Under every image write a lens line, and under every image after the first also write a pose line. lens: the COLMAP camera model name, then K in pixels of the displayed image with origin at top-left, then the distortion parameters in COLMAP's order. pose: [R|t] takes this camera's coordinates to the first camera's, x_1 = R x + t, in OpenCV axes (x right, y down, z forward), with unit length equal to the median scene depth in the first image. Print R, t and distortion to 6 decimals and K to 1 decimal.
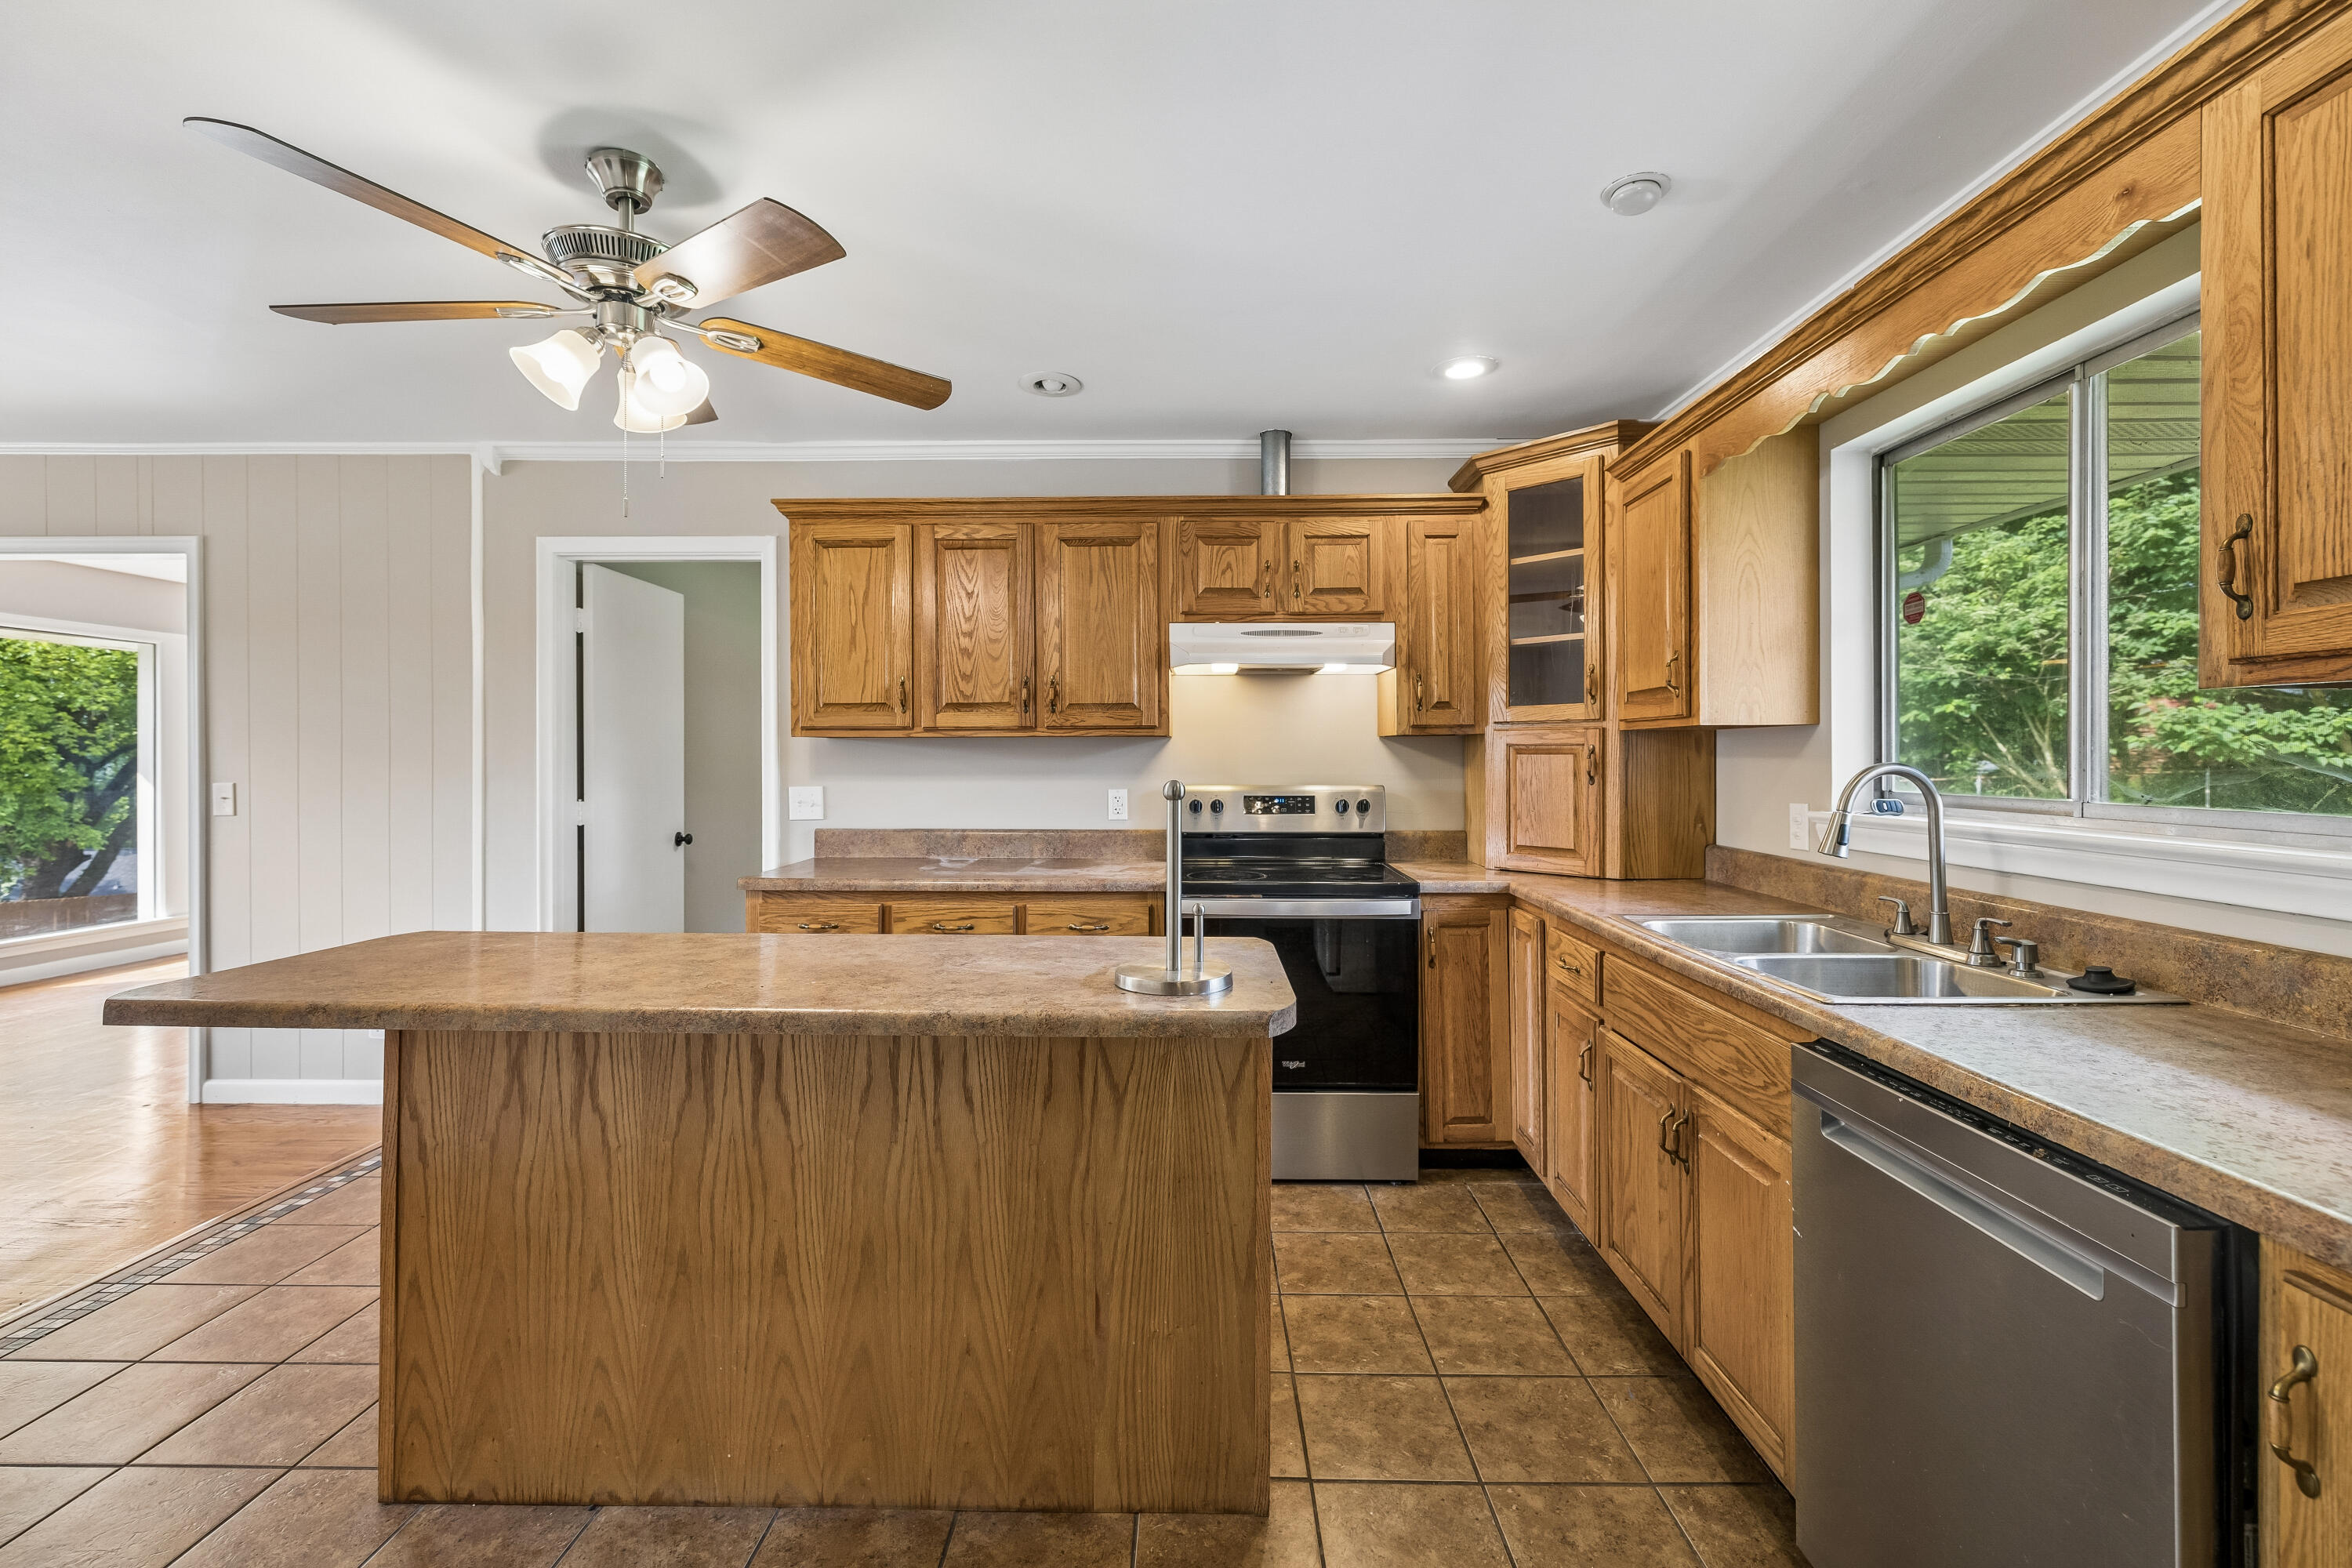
lens RADIAL K [[1025.0, 0, 1178.4], [0, 1025.0, 768.4], [0, 0, 1]] dist [0.000245, 0.000046]
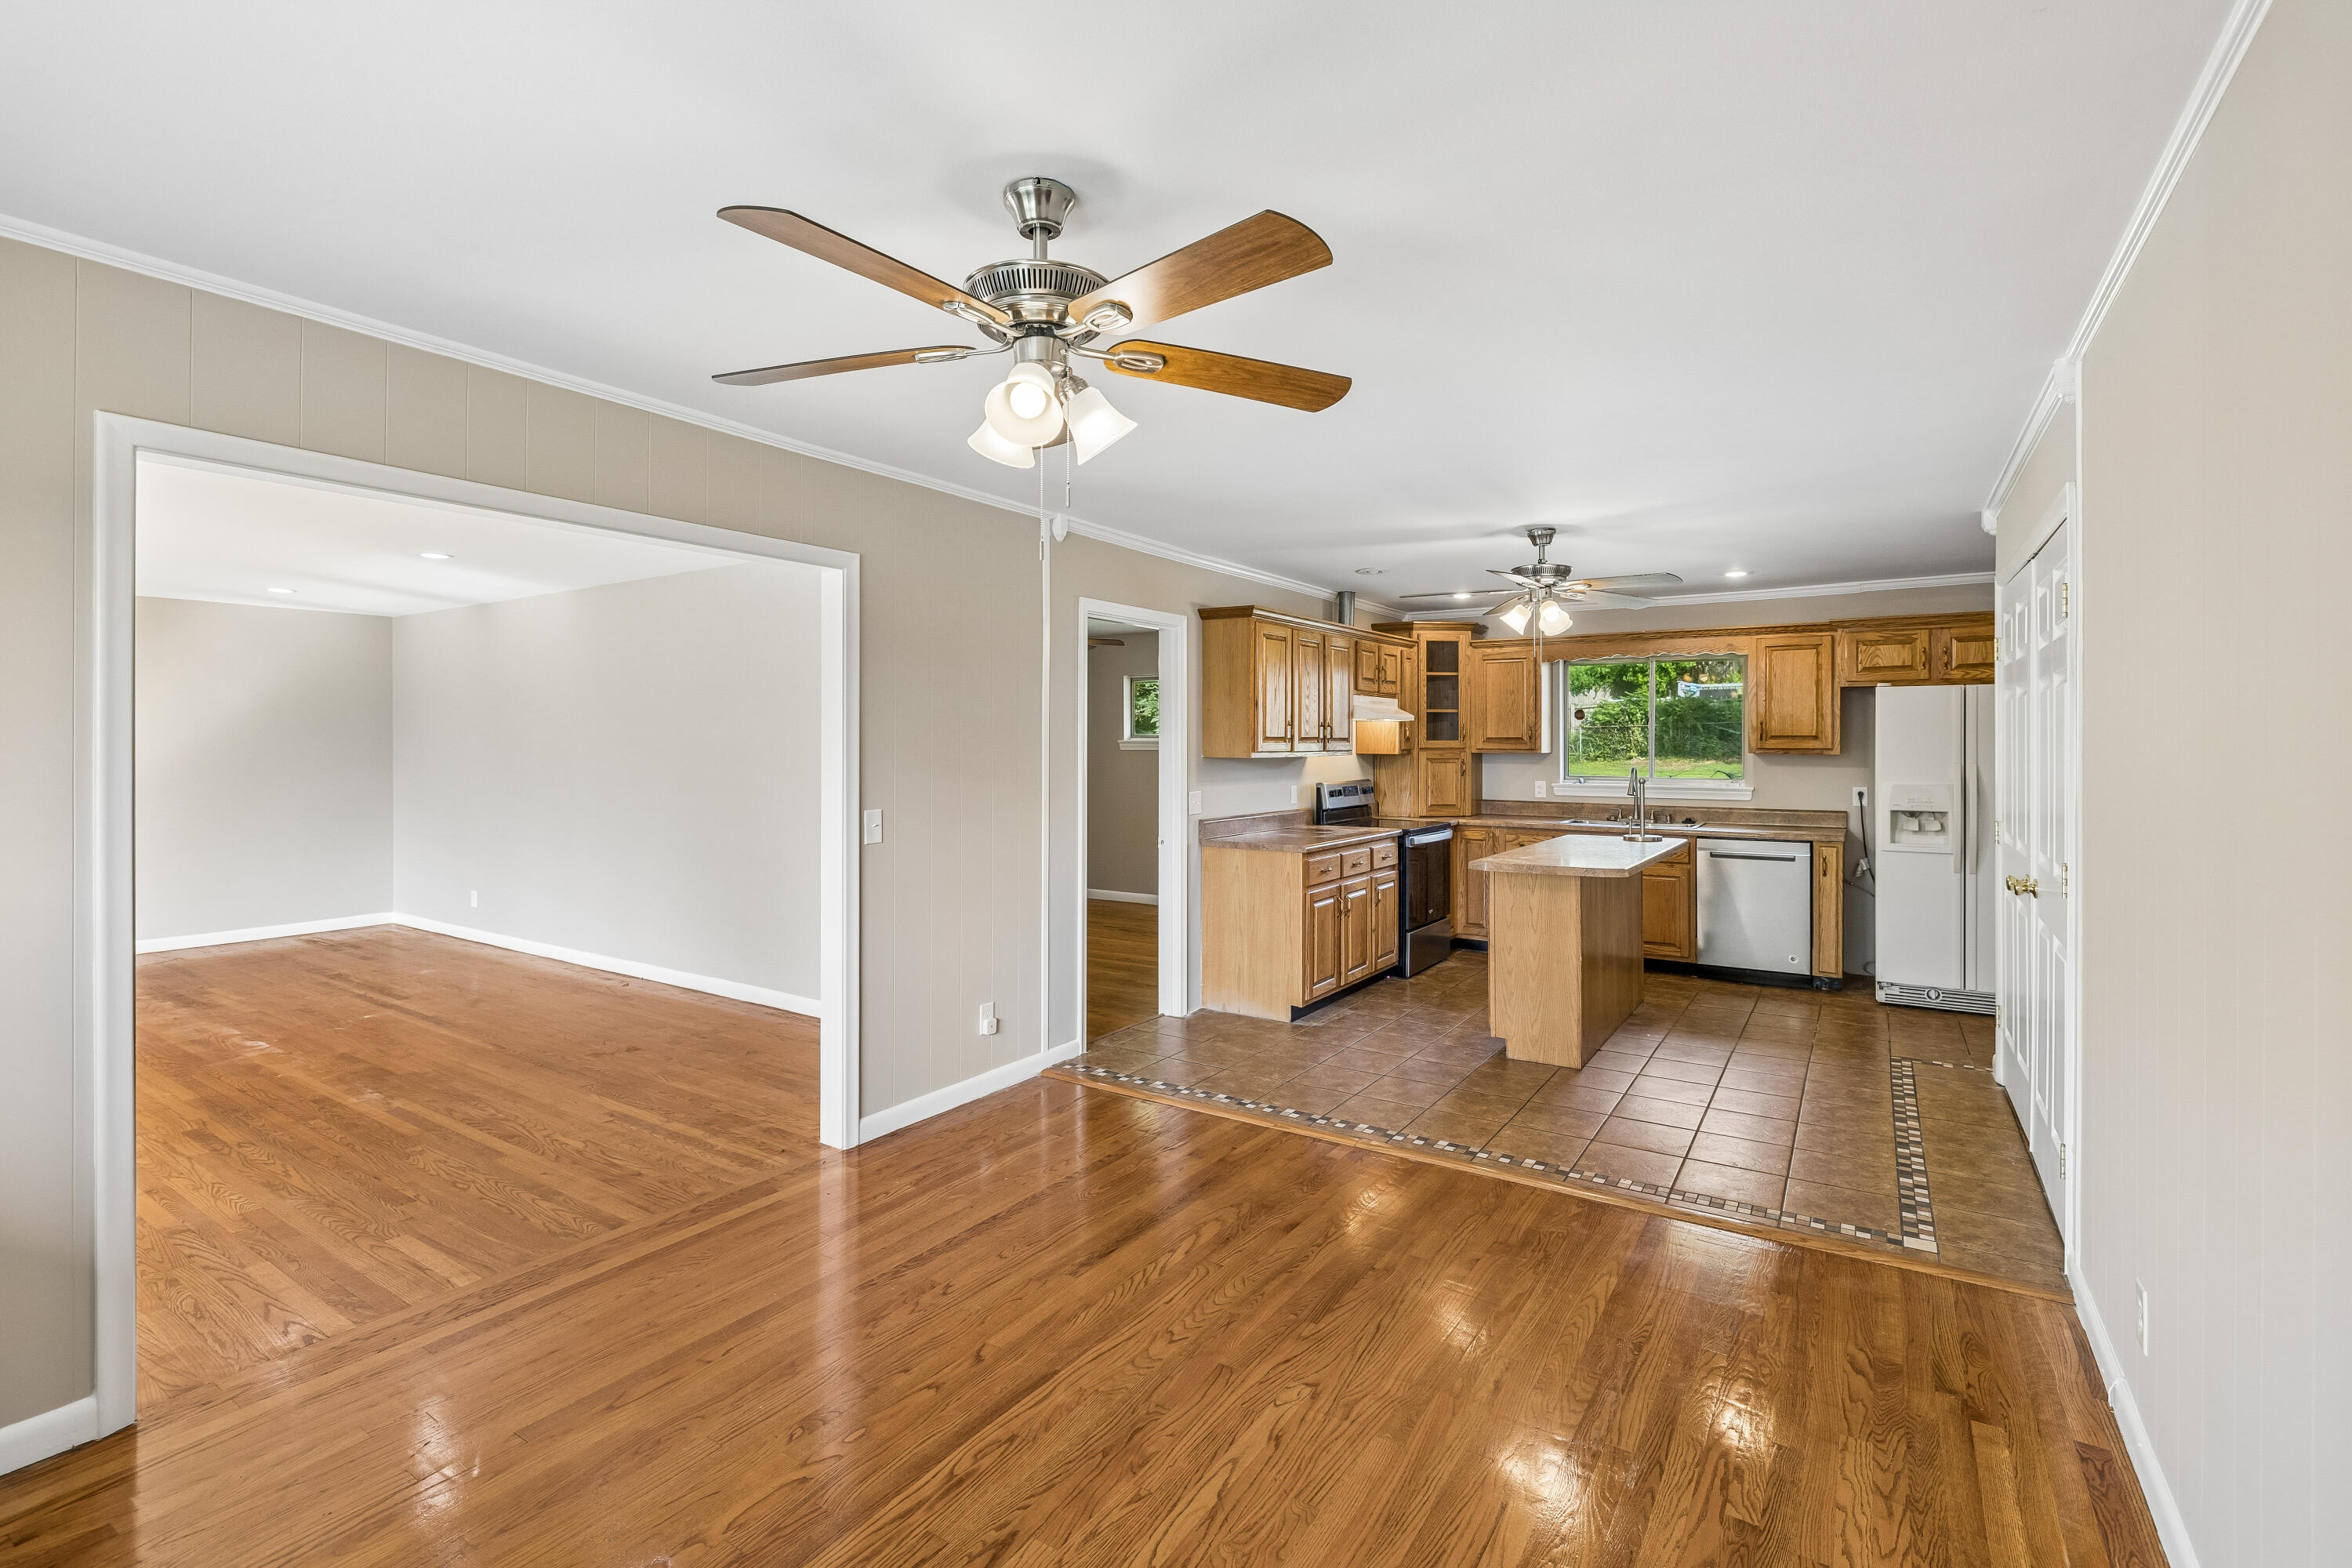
lens RADIAL K [[1067.3, 0, 1174.9], [0, 1067.3, 744.5], [0, 0, 1]] dist [-0.000558, -0.000076]
pose [[0.536779, -0.001217, 0.843722, -1.821422], [0.007973, 0.999962, -0.003630, -0.047180], [-0.843685, 0.008675, 0.536768, 0.238525]]
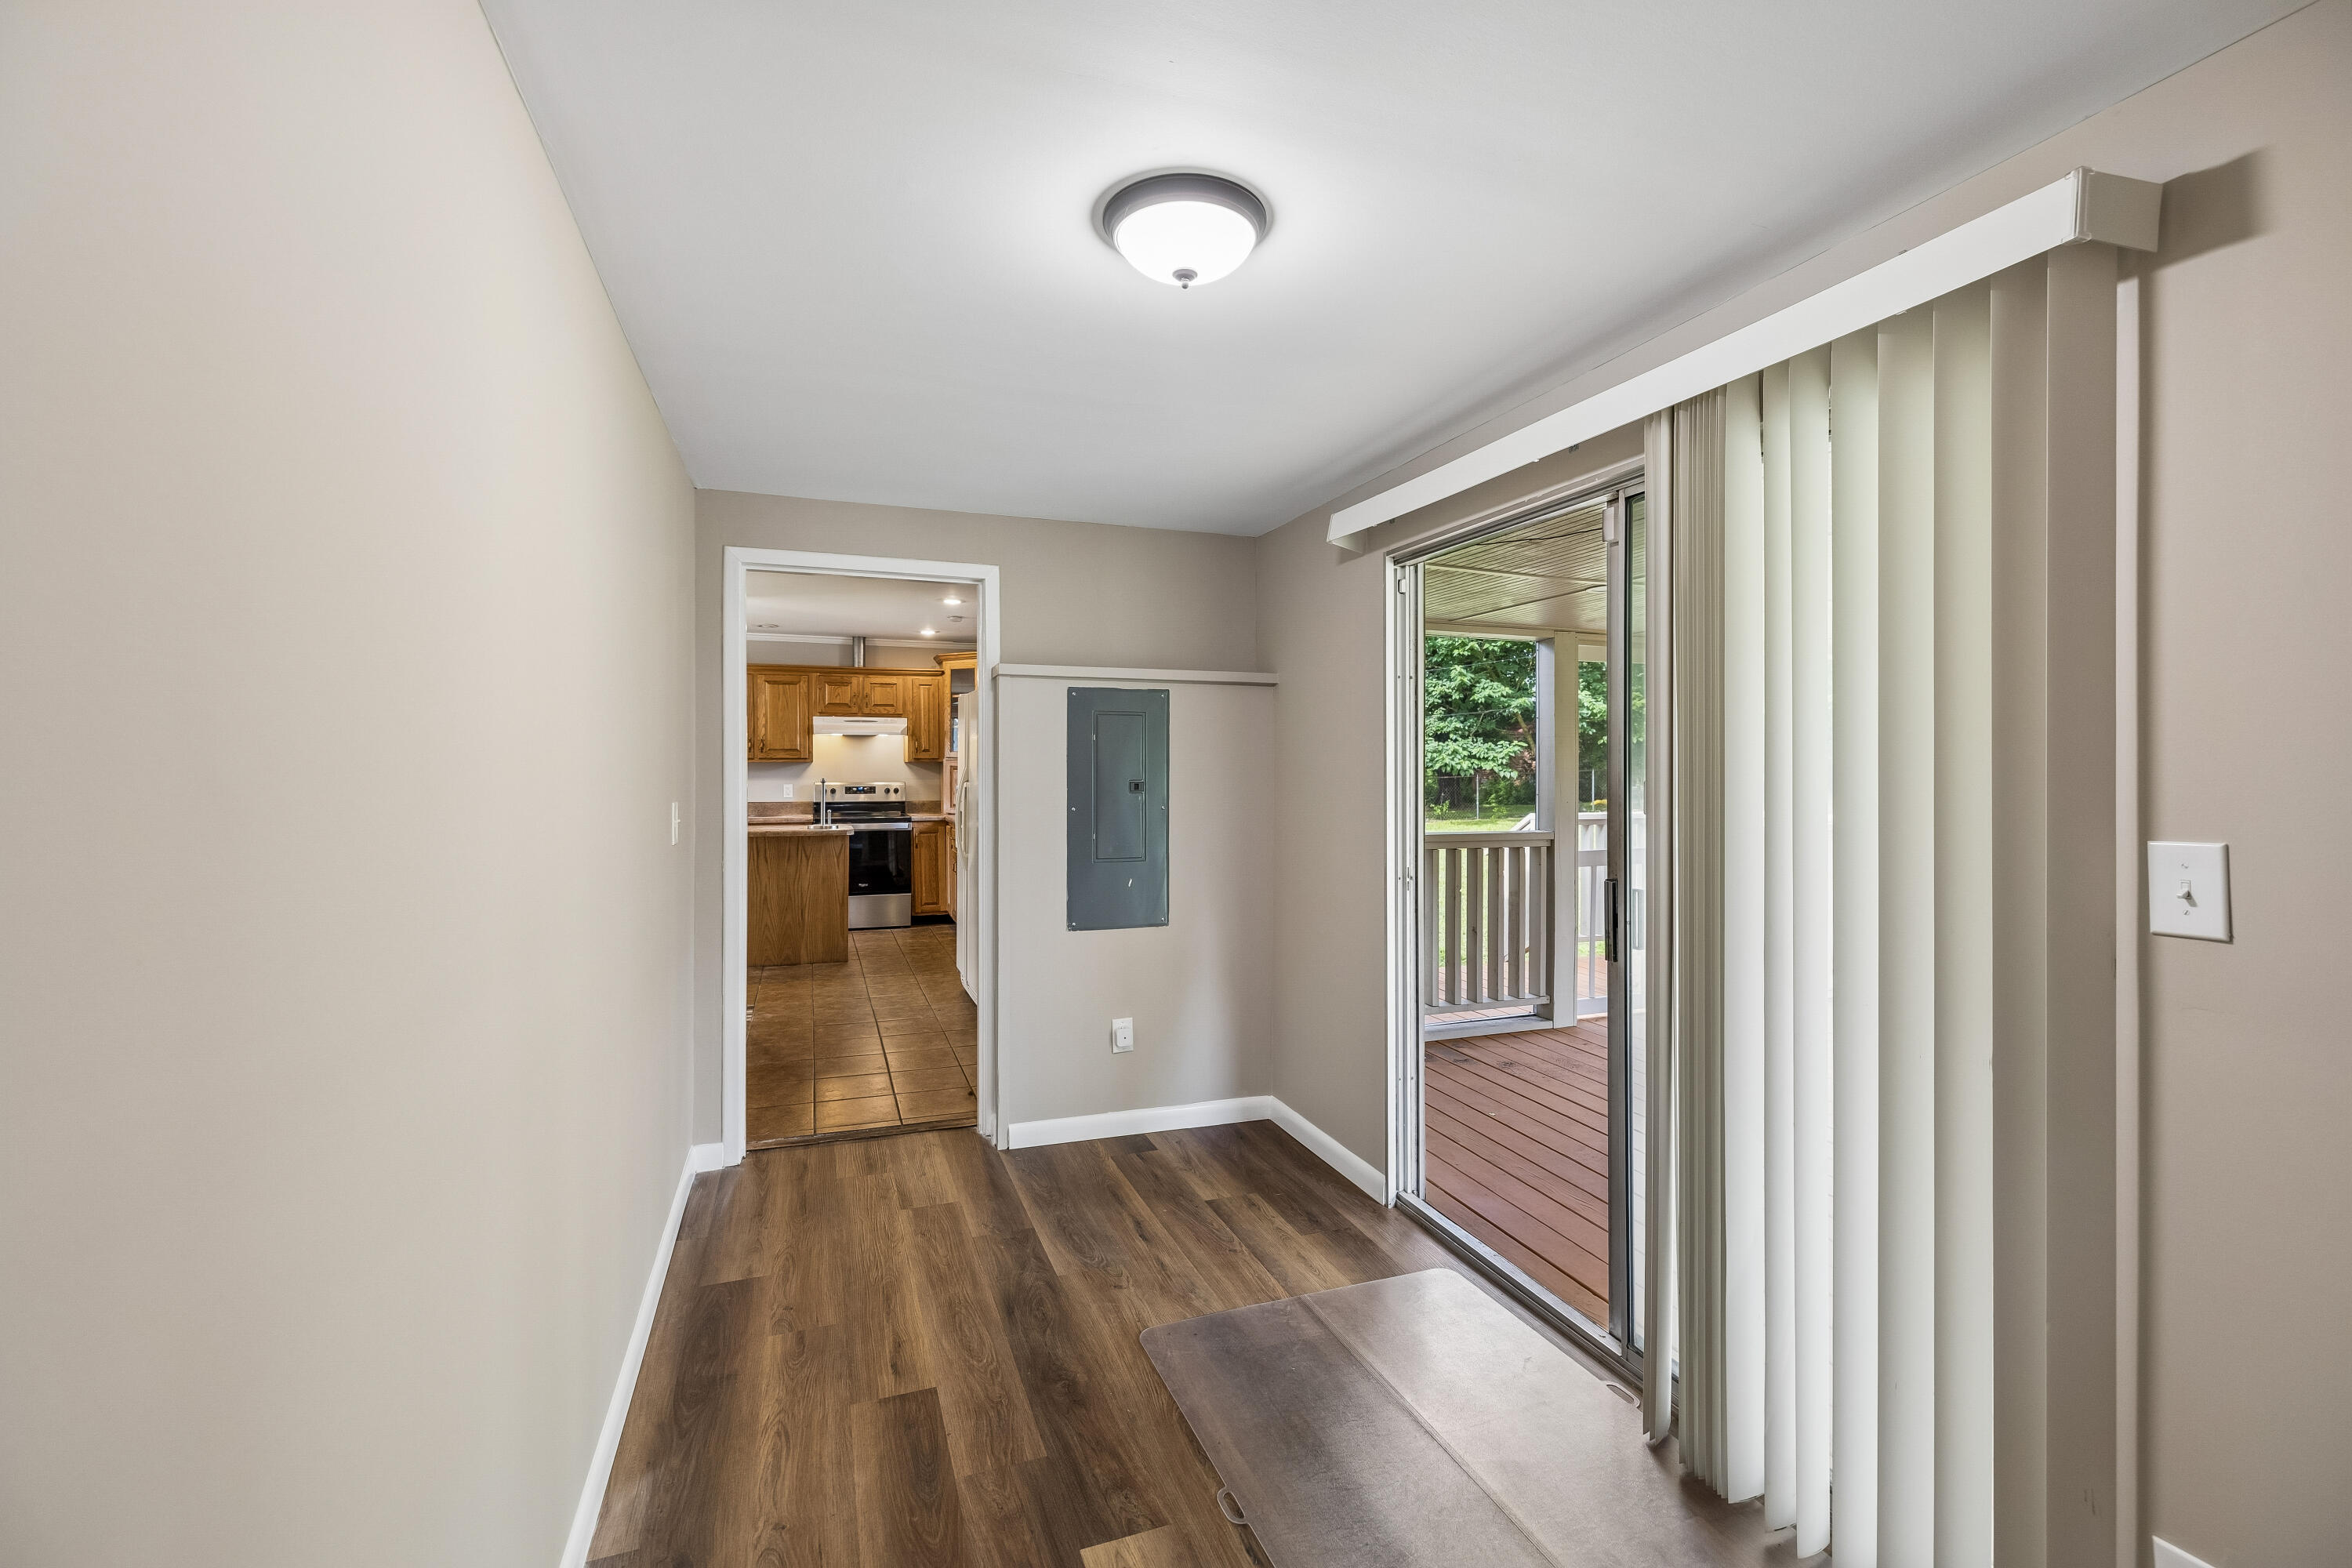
lens RADIAL K [[1025.0, 0, 1178.4], [0, 1025.0, 768.4], [0, 0, 1]] dist [0.000245, 0.000046]
pose [[0.933427, 0.002763, 0.358757, -0.073119], [0.001015, 0.999946, -0.010343, 0.010203], [-0.358766, 0.010019, 0.933374, -1.619935]]
